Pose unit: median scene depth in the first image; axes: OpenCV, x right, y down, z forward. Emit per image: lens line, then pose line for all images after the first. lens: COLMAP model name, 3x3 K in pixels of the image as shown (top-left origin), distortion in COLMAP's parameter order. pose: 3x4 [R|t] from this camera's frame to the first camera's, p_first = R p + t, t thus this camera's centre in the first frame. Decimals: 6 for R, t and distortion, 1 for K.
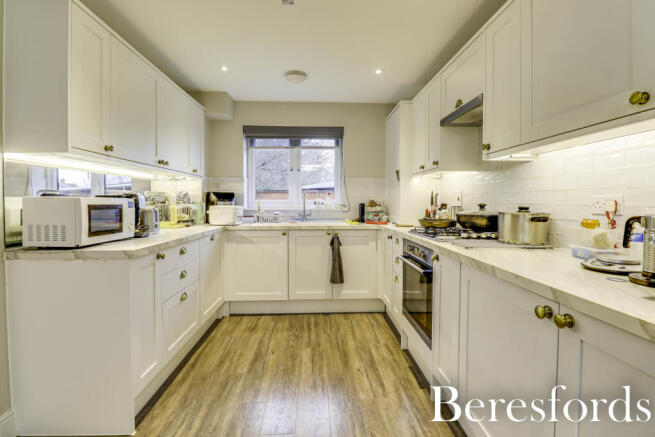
lens RADIAL K [[304.1, 0, 333.3], [0, 304.1, 210.0], [0, 0, 1]] dist [-0.013071, -0.000650]
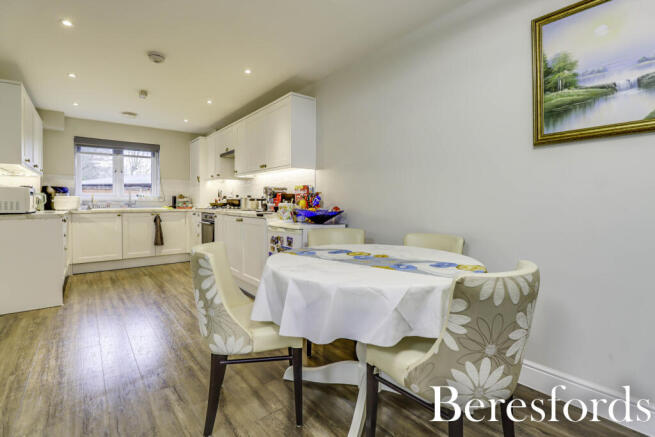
lens RADIAL K [[304.1, 0, 333.3], [0, 304.1, 210.0], [0, 0, 1]] dist [-0.013071, -0.000650]
pose [[0.810386, -0.016119, 0.585675, -0.174118], [0.014108, 0.999868, 0.007997, 0.054556], [-0.585727, 0.001782, 0.810506, -0.827653]]
